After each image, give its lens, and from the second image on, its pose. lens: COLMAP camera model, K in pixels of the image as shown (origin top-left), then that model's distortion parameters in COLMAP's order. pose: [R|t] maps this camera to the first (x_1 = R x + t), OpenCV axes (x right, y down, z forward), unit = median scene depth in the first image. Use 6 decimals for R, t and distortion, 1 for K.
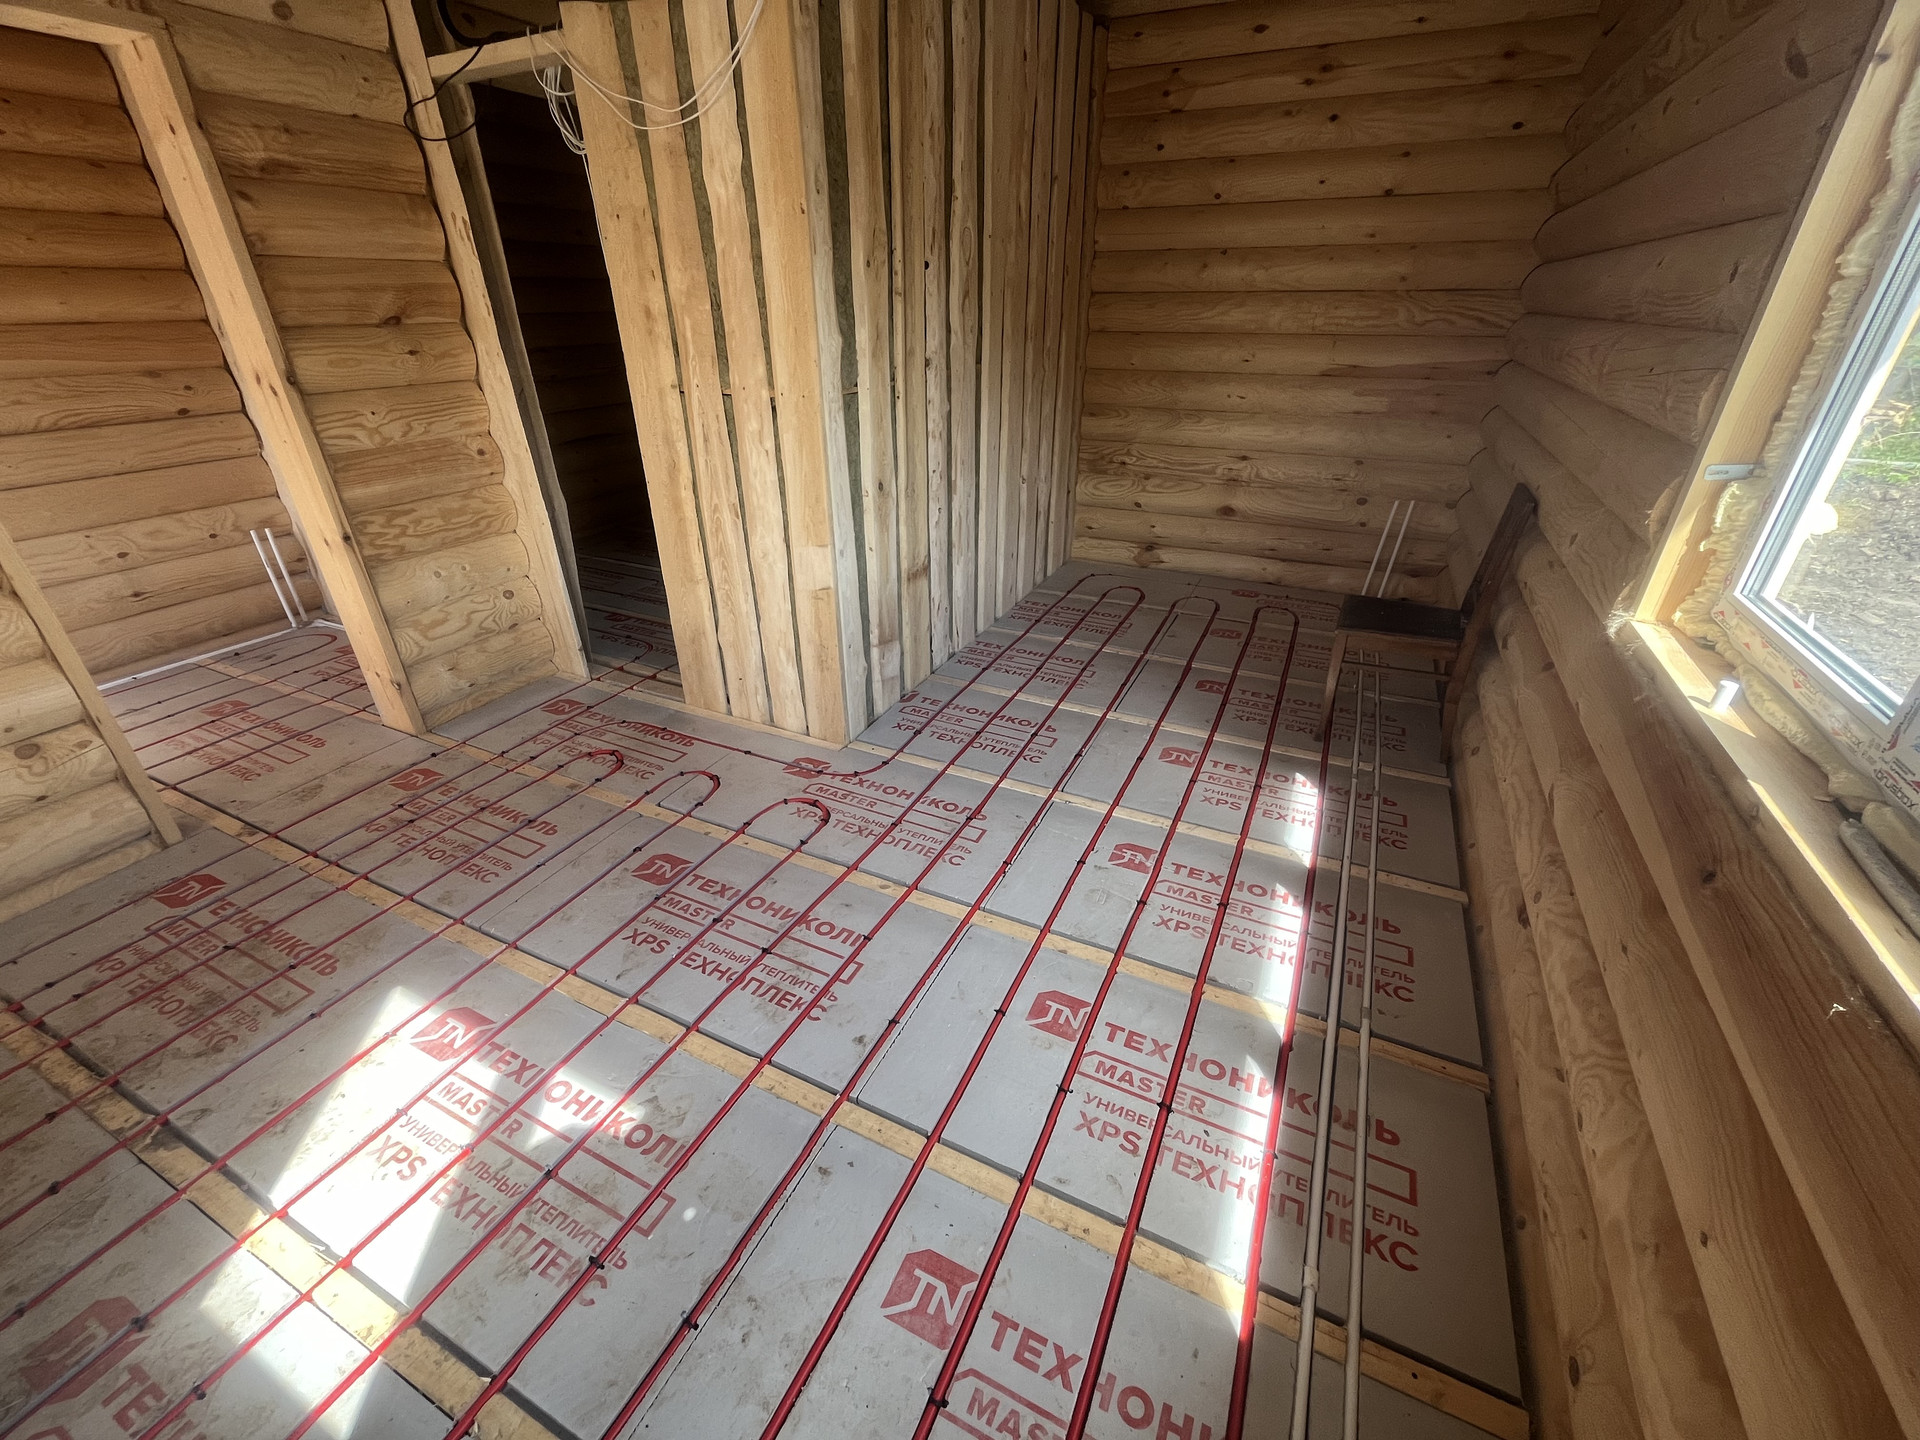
lens RADIAL K [[778.1, 0, 952.4], [0, 778.1, 719.2], [0, 0, 1]] dist [-0.002951, 0.000061]
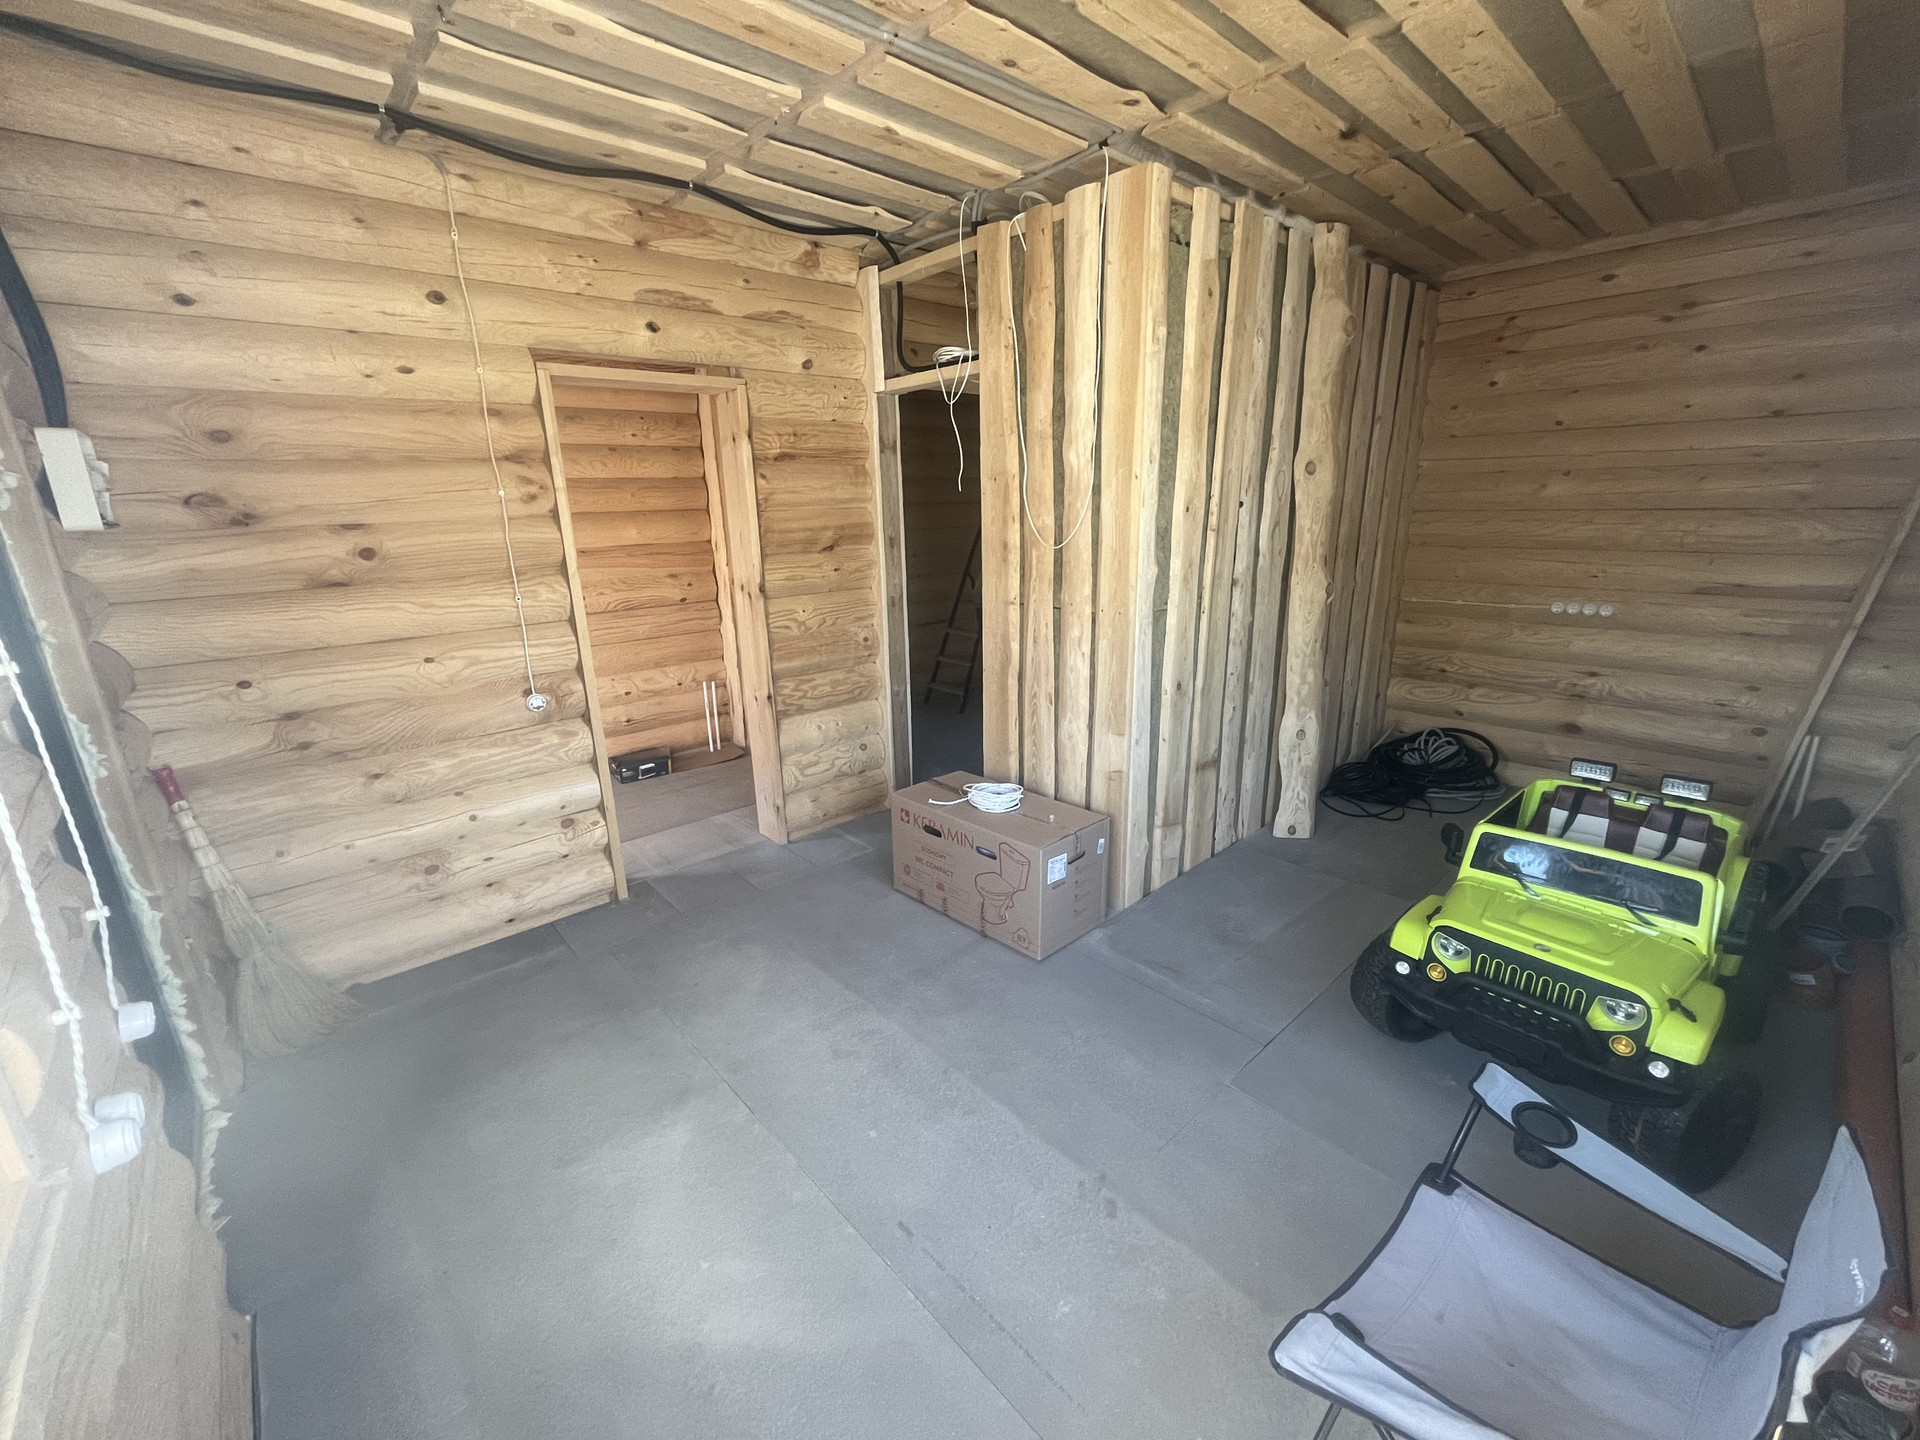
lens RADIAL K [[778.1, 0, 954.1], [0, 778.1, 724.0], [0, 0, 1]] dist [-0.002951, 0.000061]
pose [[0.929242, 0.084498, -0.359679, 0.013818], [-0.156616, 0.971793, -0.176321, 0.002020], [0.334635, 0.220177, 0.916265, -0.120681]]
